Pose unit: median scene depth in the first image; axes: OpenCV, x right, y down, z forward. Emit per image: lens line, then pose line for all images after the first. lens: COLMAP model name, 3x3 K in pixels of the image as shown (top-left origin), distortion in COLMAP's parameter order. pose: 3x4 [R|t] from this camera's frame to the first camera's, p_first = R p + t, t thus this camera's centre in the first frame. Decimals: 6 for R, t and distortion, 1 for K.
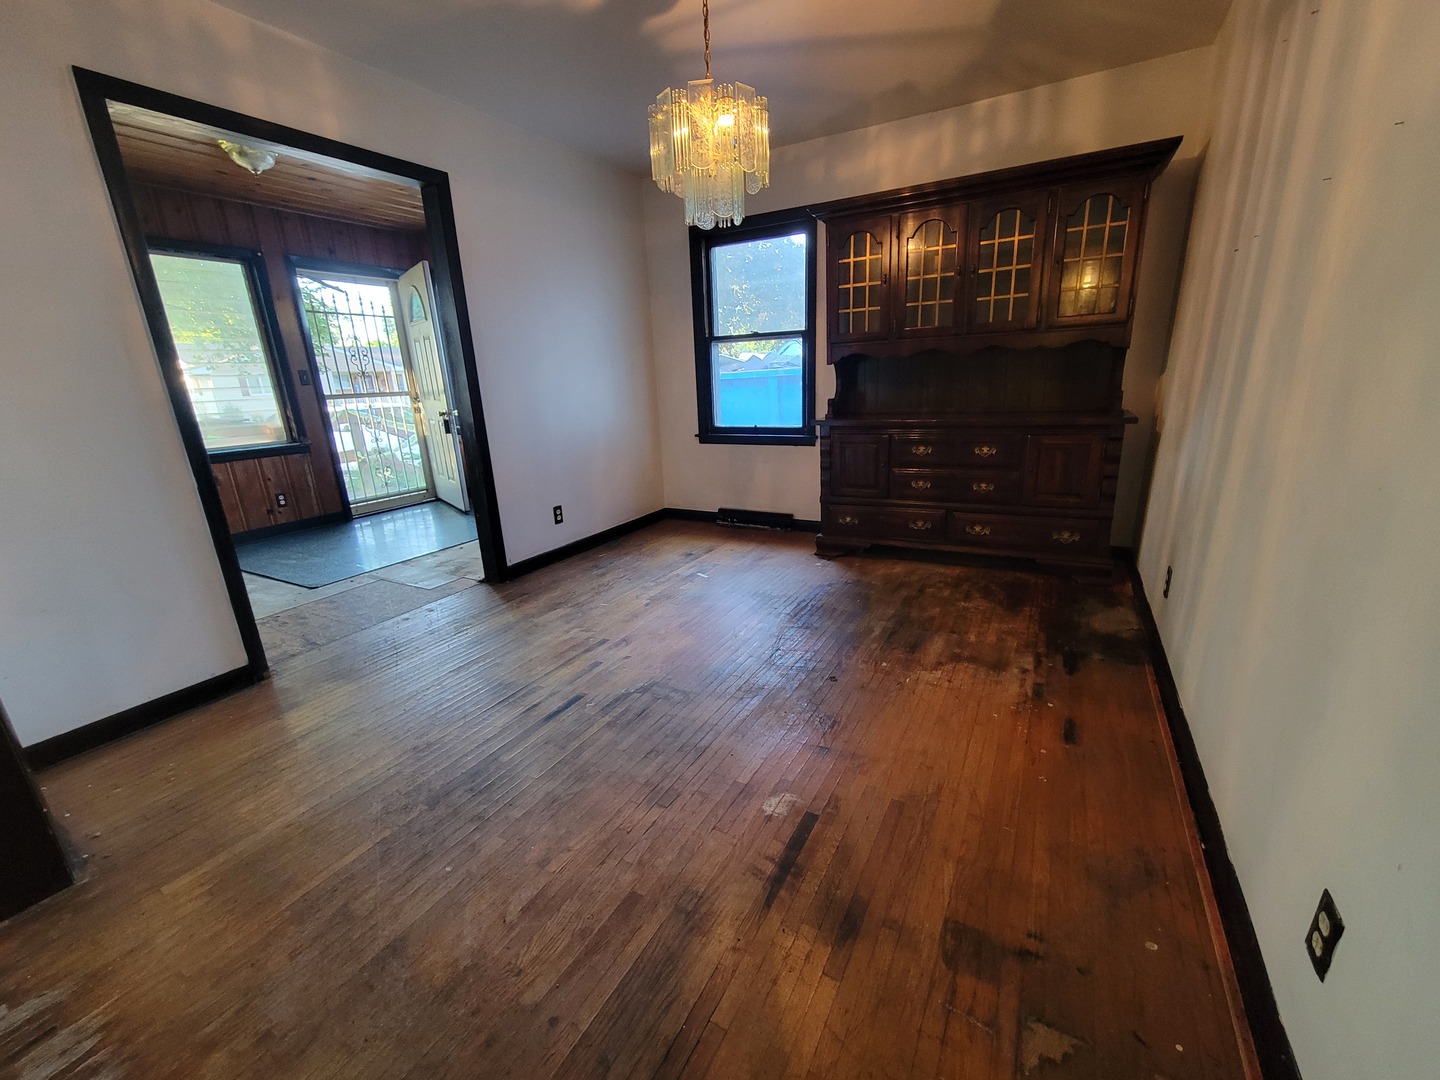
lens RADIAL K [[589.2, 0, 731.0], [0, 589.2, 552.3], [0, 0, 1]] dist [0.000065, -0.002173]
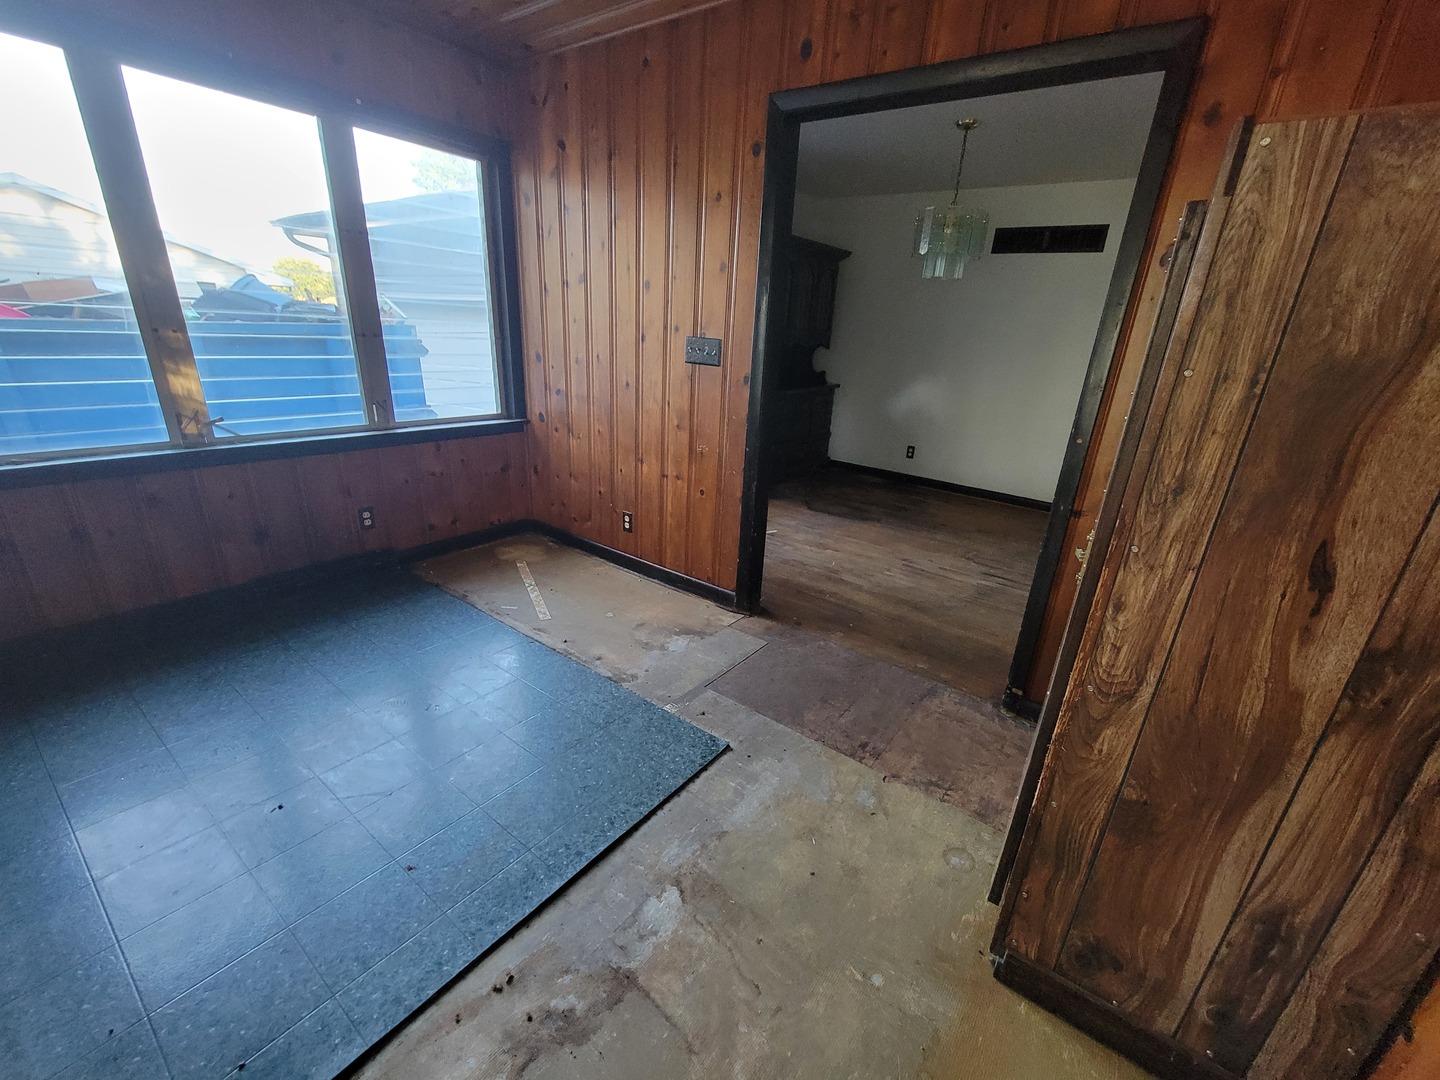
lens RADIAL K [[589.2, 0, 731.0], [0, 589.2, 552.3], [0, 0, 1]] dist [0.000065, -0.002173]
pose [[0.129795, -0.309069, 0.942141, -1.354174], [0.227905, 0.934038, 0.275013, -0.304022], [-0.964994, 0.179023, 0.191672, 0.980594]]
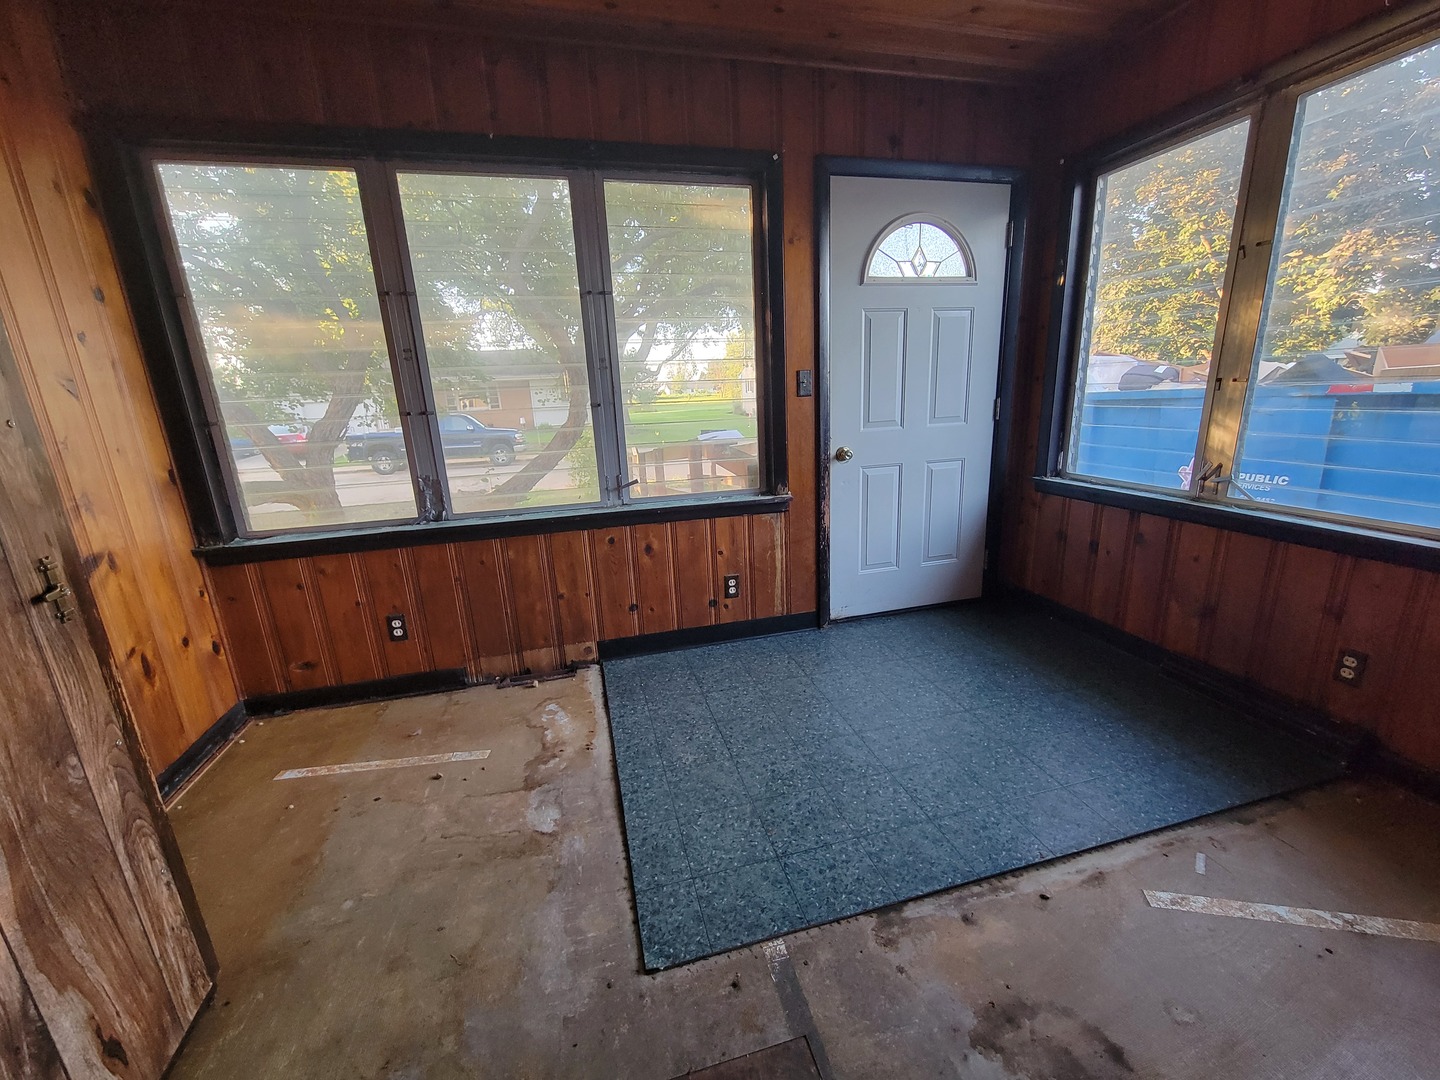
lens RADIAL K [[589.2, 0, 731.0], [0, 589.2, 552.3], [0, 0, 1]] dist [0.000065, -0.002173]
pose [[0.692110, 0.199650, -0.693630, -0.539029], [-0.196134, 0.976846, 0.085464, -0.267504], [0.694633, 0.076894, 0.715243, 0.864486]]
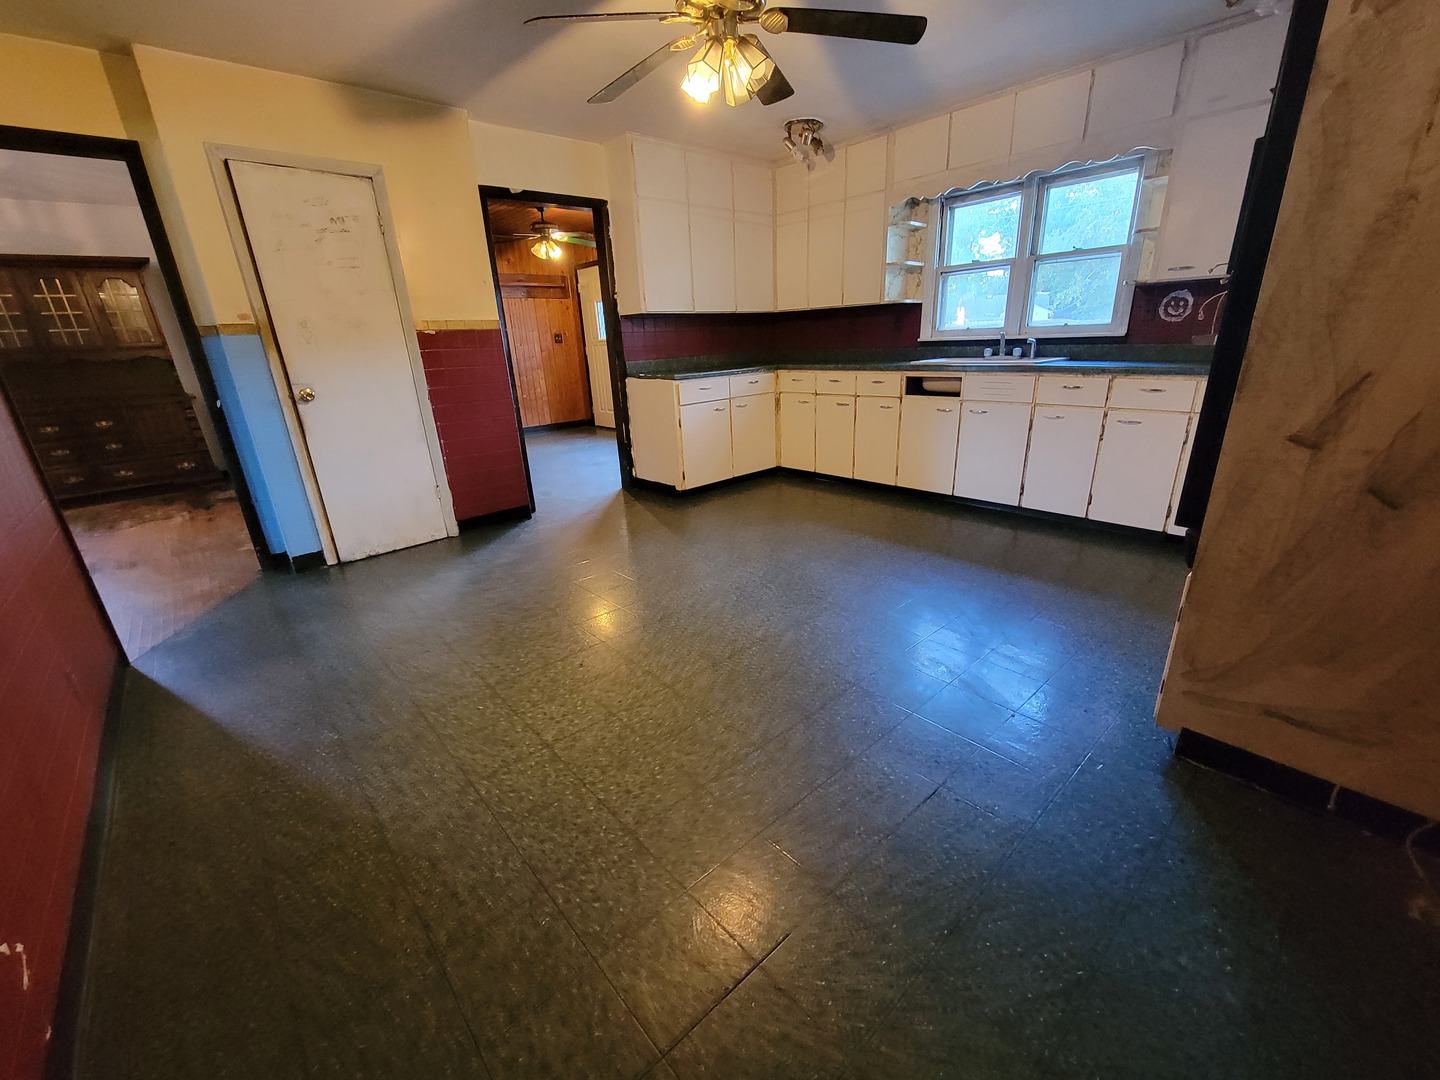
lens RADIAL K [[589.2, 0, 731.0], [0, 589.2, 552.3], [0, 0, 1]] dist [0.000065, -0.002173]
pose [[0.322074, -0.301881, 0.897294, -0.579881], [0.304127, 0.930553, 0.203907, 0.359928], [-0.896535, 0.207218, 0.391517, -1.138935]]
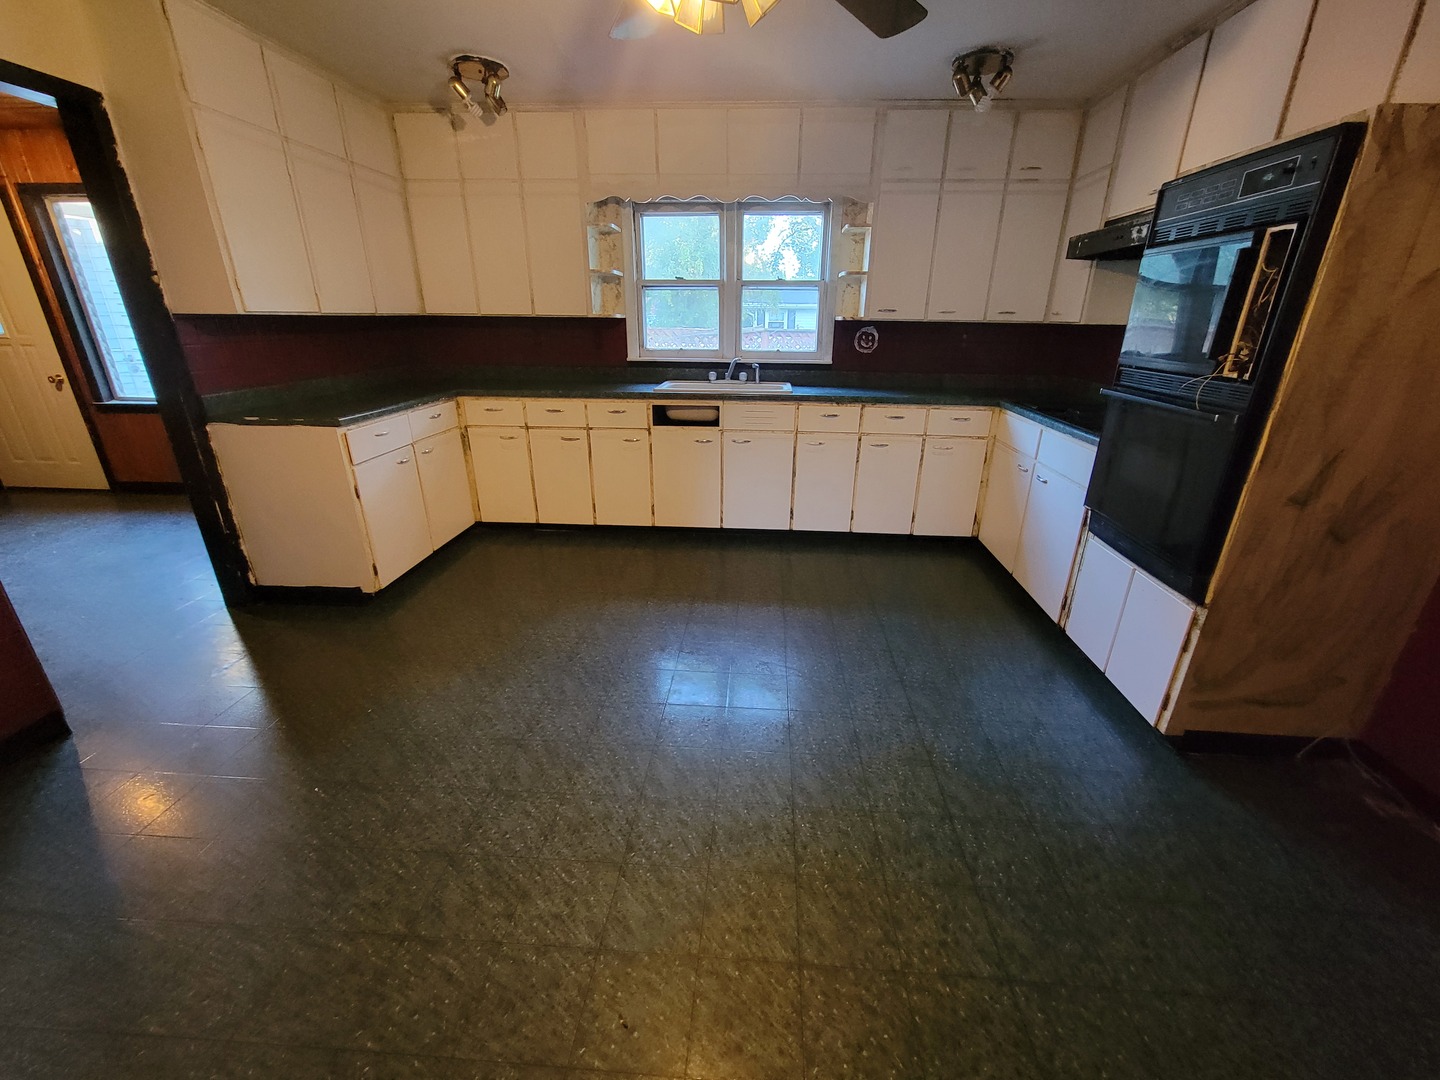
lens RADIAL K [[589.2, 0, 731.0], [0, 589.2, 552.3], [0, 0, 1]] dist [0.000065, -0.002173]
pose [[-0.428408, -0.303322, 0.851153, -0.289862], [0.270277, 0.855830, 0.441027, 0.158289], [-0.862216, 0.418987, -0.284664, -0.734042]]
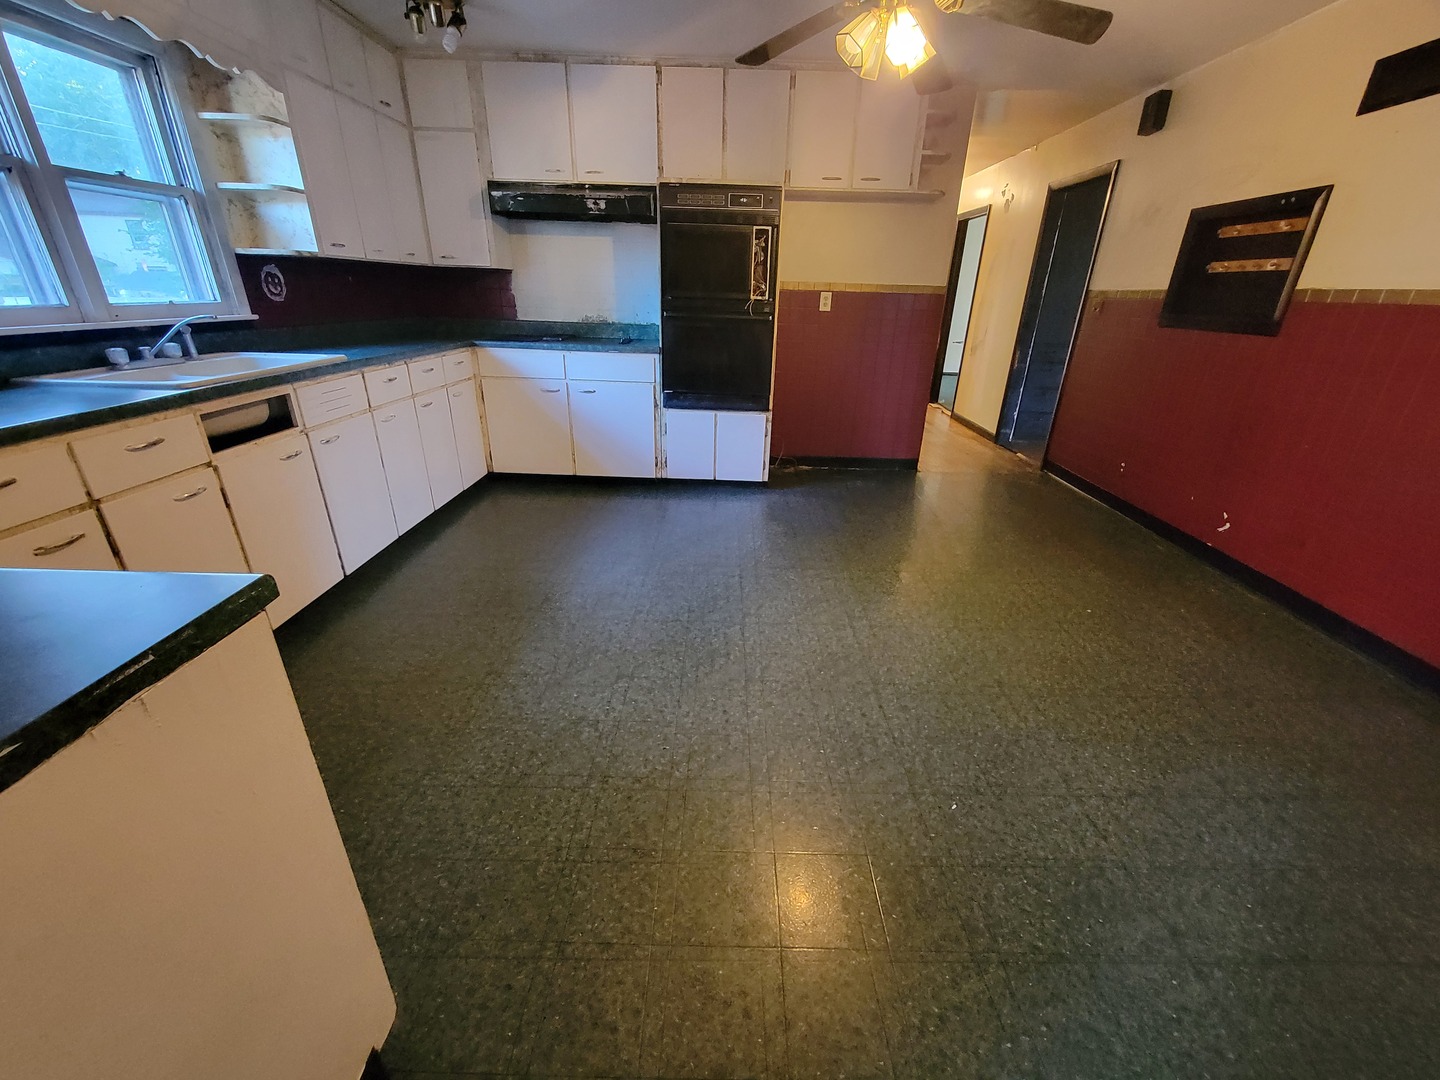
lens RADIAL K [[589.2, 0, 731.0], [0, 589.2, 552.3], [0, 0, 1]] dist [0.000065, -0.002173]
pose [[-0.878939, 0.205974, -0.430164, 0.671306], [-0.135220, 0.757305, 0.638909, 0.032034], [0.457364, 0.619729, -0.637773, -0.340272]]
